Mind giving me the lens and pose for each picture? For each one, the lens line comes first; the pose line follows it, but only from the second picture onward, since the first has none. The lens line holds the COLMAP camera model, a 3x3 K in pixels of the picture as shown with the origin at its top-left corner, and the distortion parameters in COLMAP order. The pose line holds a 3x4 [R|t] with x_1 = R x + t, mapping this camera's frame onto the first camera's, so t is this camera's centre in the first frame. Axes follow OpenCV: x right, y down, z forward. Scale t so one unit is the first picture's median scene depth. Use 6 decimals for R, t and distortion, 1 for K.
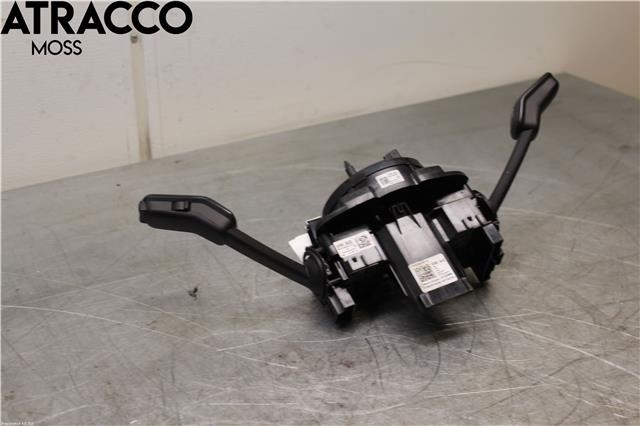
lens RADIAL K [[873.4, 0, 323.6], [0, 873.4, 217.5], [0, 0, 1]] dist [-0.038171, 0.000000]
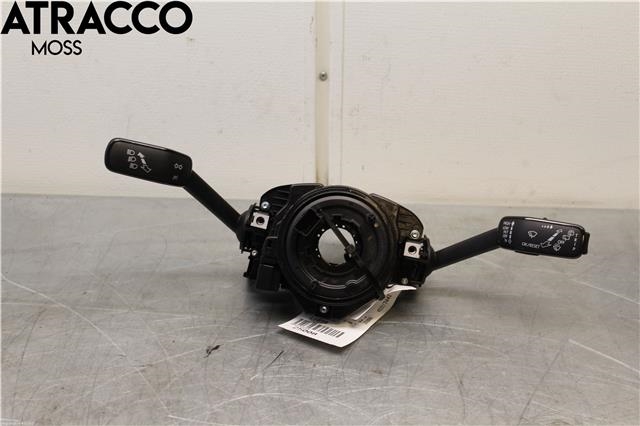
lens RADIAL K [[898.8, 0, 321.3], [0, 898.8, 214.8], [0, 0, 1]] dist [-0.040004, 0.000000]
pose [[0.819411, 0.244705, -0.518349, 0.427792], [-0.254244, 0.965634, 0.053951, -0.141609], [0.513737, 0.087579, 0.853466, 0.208107]]
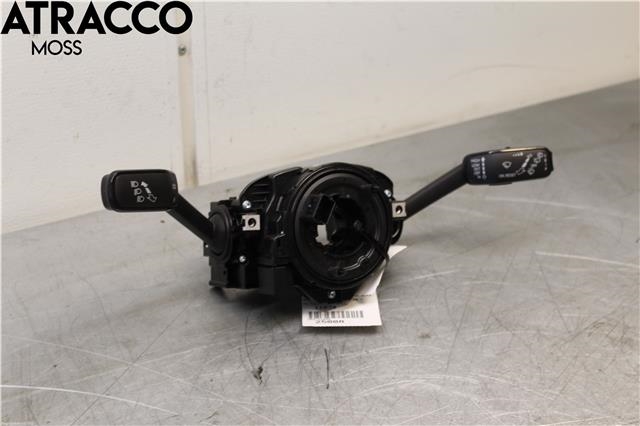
lens RADIAL K [[963.4, 0, 323.4], [0, 963.4, 210.7], [0, 0, 1]] dist [-0.008175, 0.000000]
pose [[0.999462, 0.022518, -0.023853, -0.065600], [-0.021298, 0.998512, 0.050197, -0.125493], [0.024948, -0.049662, 0.998454, 0.054815]]
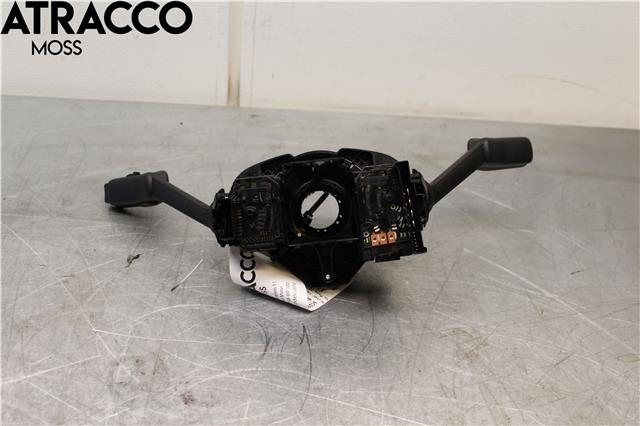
lens RADIAL K [[742.8, 0, 318.6], [0, 742.8, 212.0], [0, 0, 1]] dist [-0.068363, 0.000000]
pose [[0.875203, 0.331966, -0.351879, 0.318549], [-0.288660, 0.942074, 0.170798, -0.170747], [0.388195, -0.047910, 0.920331, 0.310108]]
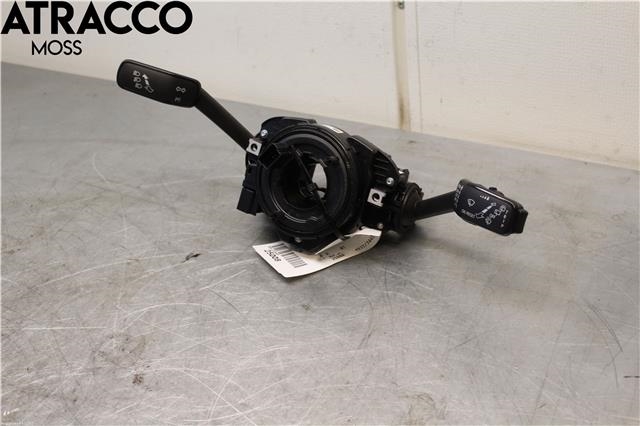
lens RADIAL K [[898.8, 0, 317.1], [0, 898.8, 226.8], [0, 0, 1]] dist [-0.040004, 0.000000]
pose [[0.462744, 0.439553, -0.769845, 0.765989], [-0.304212, 0.894420, 0.327823, -0.359697], [0.832660, 0.082498, 0.547604, 0.522320]]
